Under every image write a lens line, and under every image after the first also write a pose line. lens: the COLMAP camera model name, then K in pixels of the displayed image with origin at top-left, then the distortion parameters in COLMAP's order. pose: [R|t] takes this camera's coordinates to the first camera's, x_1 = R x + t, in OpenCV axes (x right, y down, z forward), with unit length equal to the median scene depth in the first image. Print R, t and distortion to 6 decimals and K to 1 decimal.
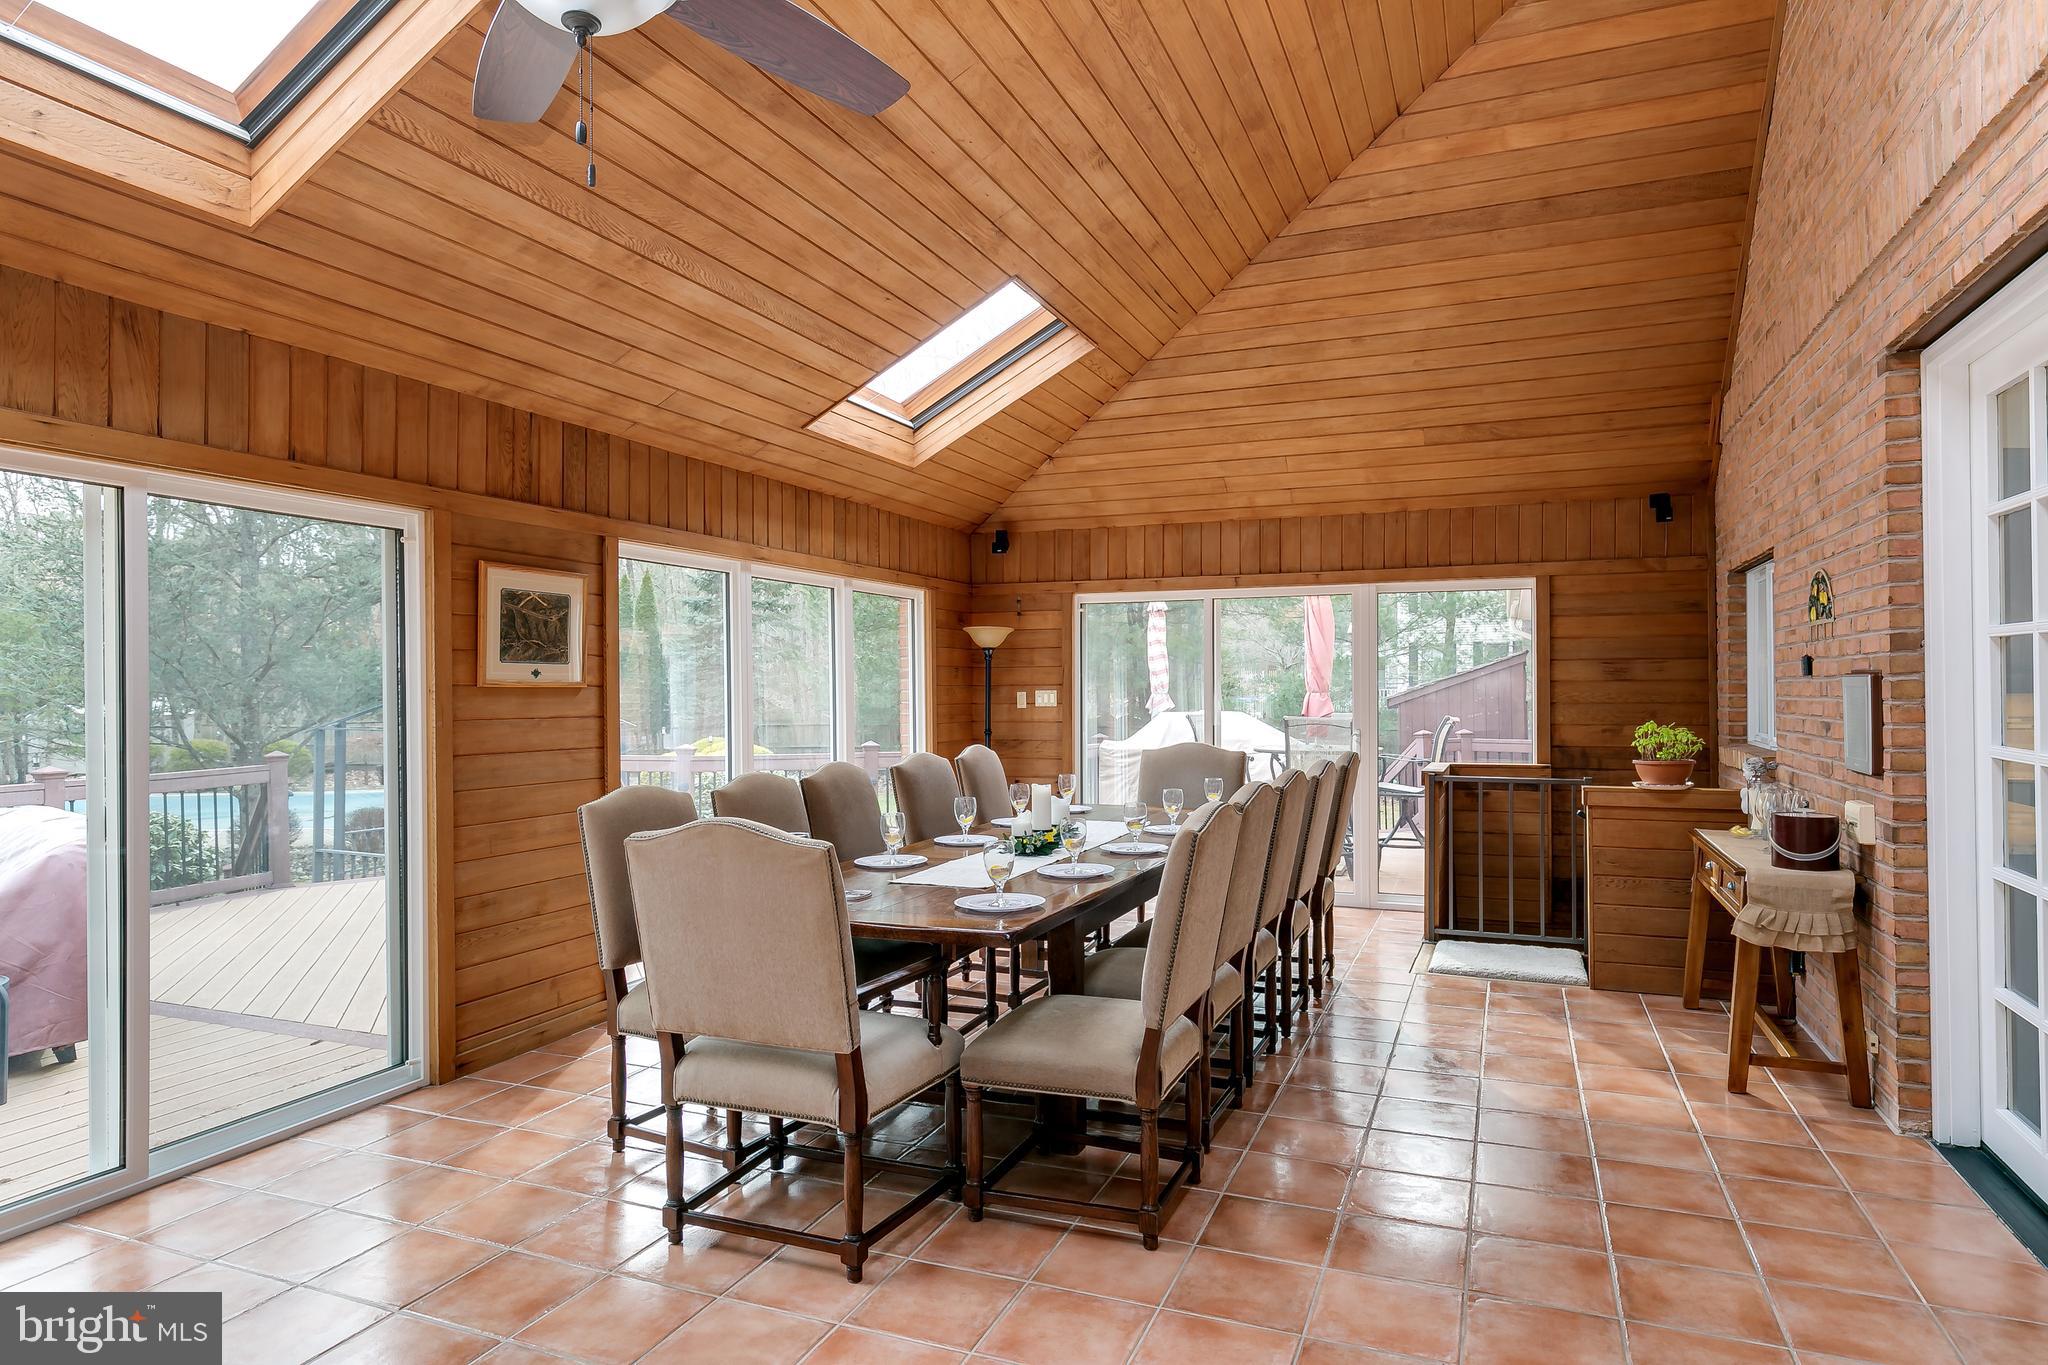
lens RADIAL K [[1203.5, 0, 1023.7], [0, 1203.5, 685.1], [0, 0, 1]] dist [0.004958, -0.000046]
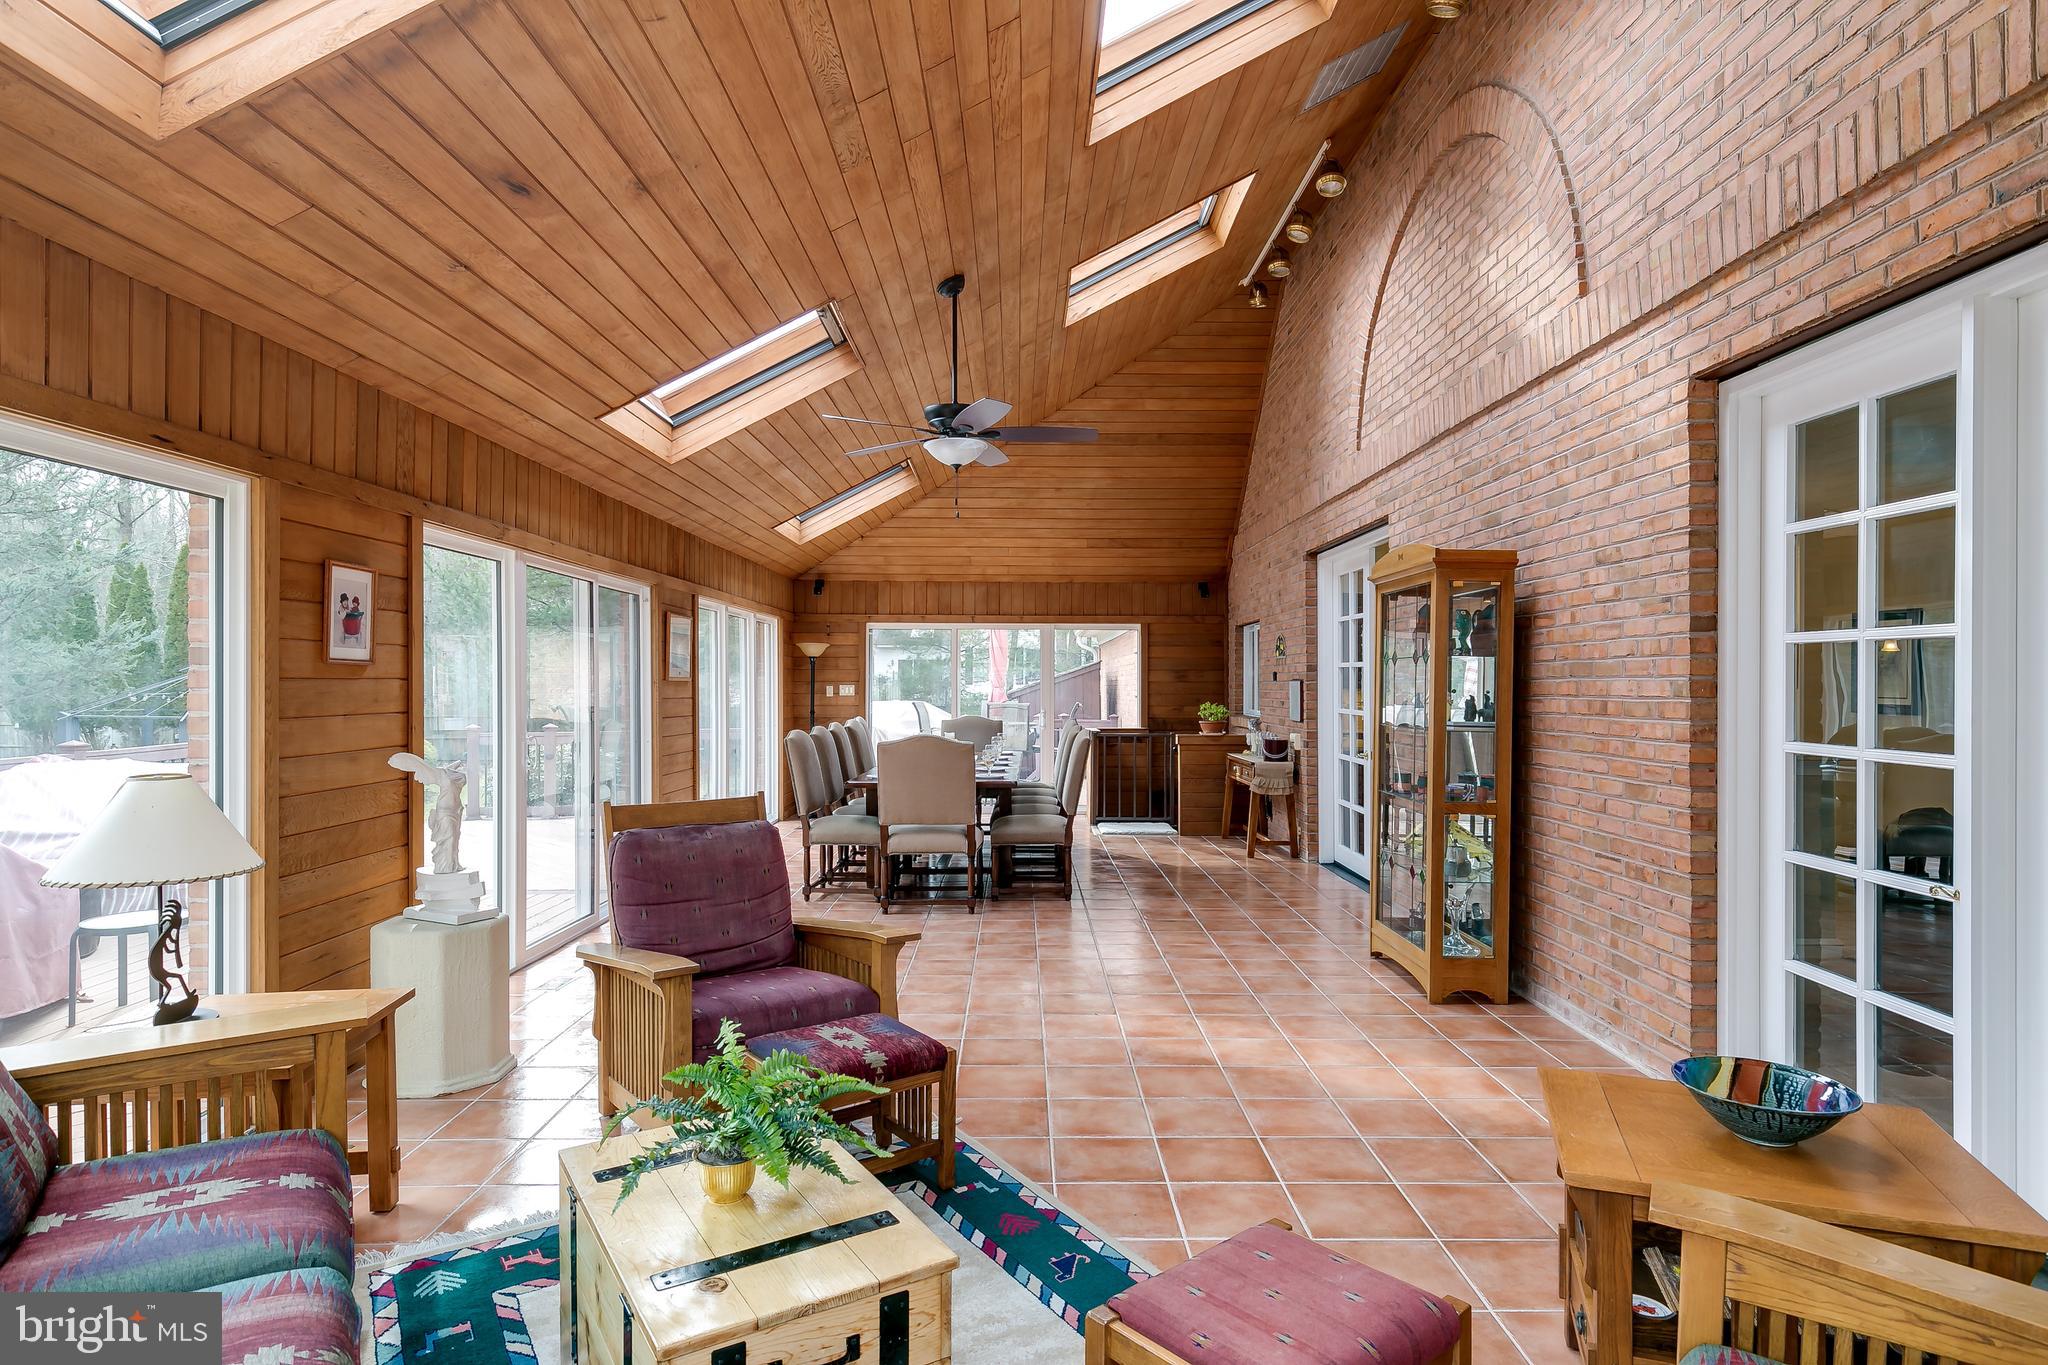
lens RADIAL K [[1203.5, 0, 1025.5], [0, 1203.5, 680.7], [0, 0, 1]] dist [0.004958, -0.000046]
pose [[0.920952, 0.009450, 0.389562, -0.449920], [-0.008716, 0.999955, -0.003653, 0.003217], [-0.389579, -0.000031, 0.920993, -0.610445]]
